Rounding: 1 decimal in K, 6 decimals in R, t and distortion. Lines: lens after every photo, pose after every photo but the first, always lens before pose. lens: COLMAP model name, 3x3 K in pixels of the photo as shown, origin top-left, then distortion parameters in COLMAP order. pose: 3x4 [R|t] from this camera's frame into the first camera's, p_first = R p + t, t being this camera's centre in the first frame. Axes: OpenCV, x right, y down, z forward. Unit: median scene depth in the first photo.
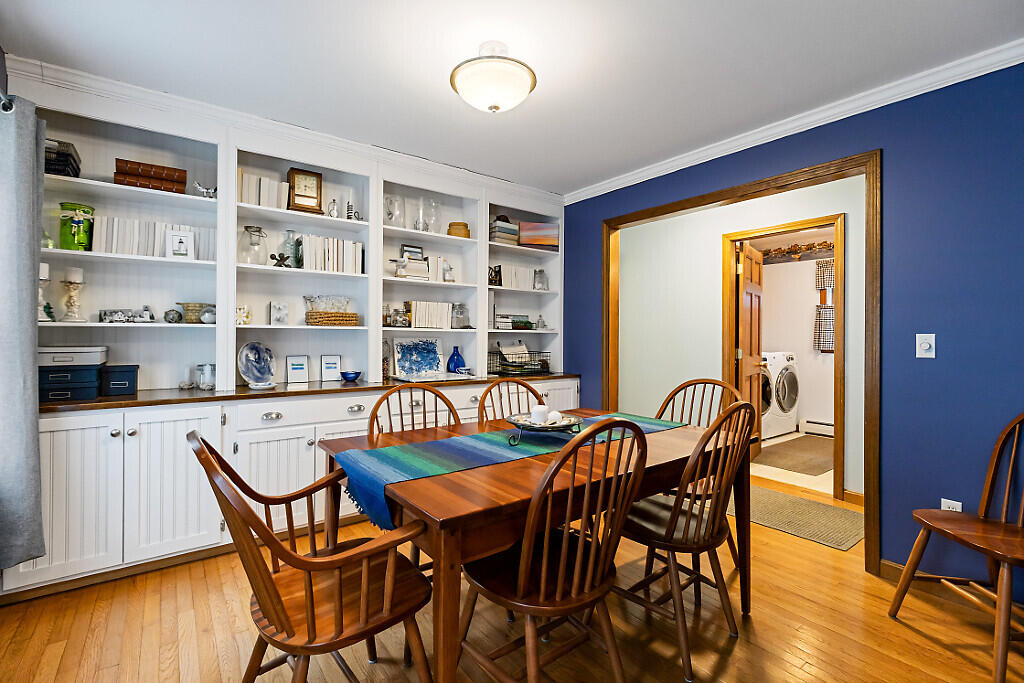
lens RADIAL K [[463.4, 0, 509.8], [0, 463.4, 338.6], [0, 0, 1]] dist [-0.003778, -0.001015]
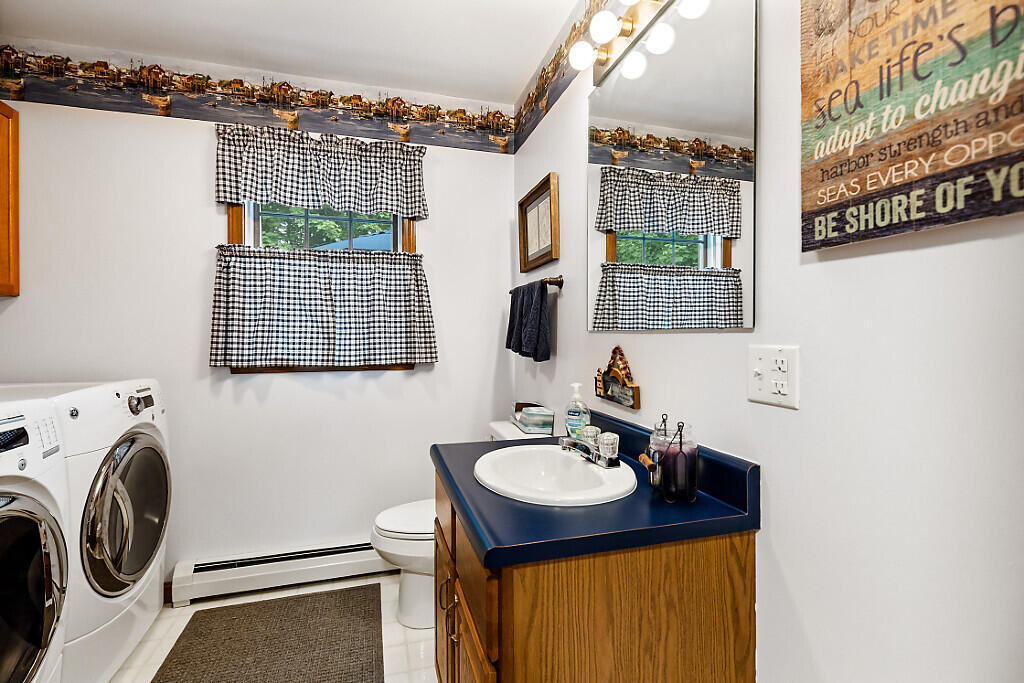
lens RADIAL K [[463.4, 0, 509.8], [0, 463.4, 338.6], [0, 0, 1]] dist [-0.003778, -0.001015]
pose [[0.345907, -0.009562, 0.938220, 0.384506], [0.008104, 0.999941, 0.007203, 0.000785], [-0.938234, 0.005112, 0.345964, 0.633127]]
